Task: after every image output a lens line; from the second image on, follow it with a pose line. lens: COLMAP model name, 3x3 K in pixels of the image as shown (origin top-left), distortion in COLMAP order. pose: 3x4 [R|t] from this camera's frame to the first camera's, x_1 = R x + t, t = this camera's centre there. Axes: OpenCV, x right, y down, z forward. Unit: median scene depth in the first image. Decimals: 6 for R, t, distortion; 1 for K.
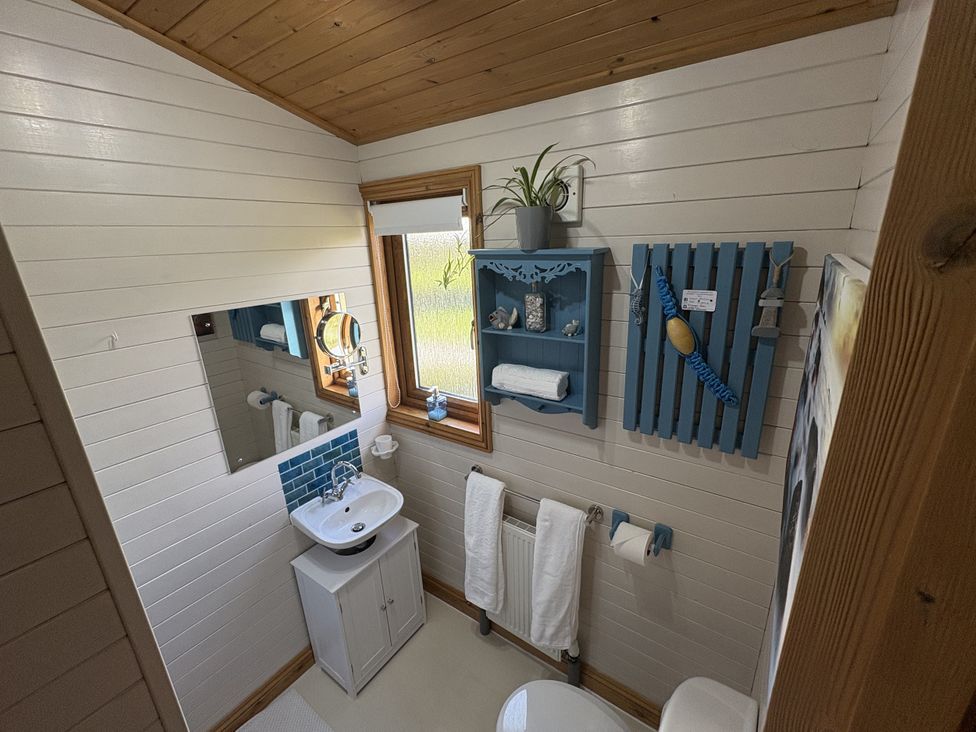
lens RADIAL K [[416.1, 0, 488.0], [0, 416.1, 366.0], [0, 0, 1]] dist [-0.000769, -0.000026]
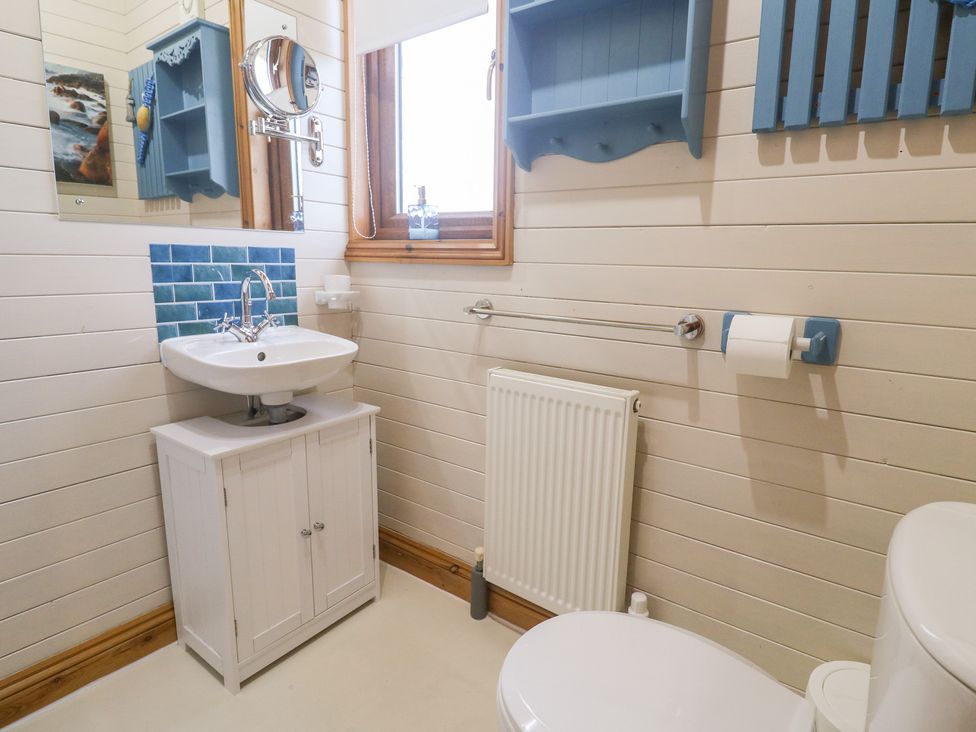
lens RADIAL K [[524.6, 0, 499.5], [0, 524.6, 347.0], [0, 0, 1]] dist [0.001663, -0.013446]
pose [[0.998117, 0.060733, 0.008631, -0.007092], [-0.059091, 0.989684, -0.130512, 0.444272], [-0.016468, 0.129756, 0.991409, 0.270937]]
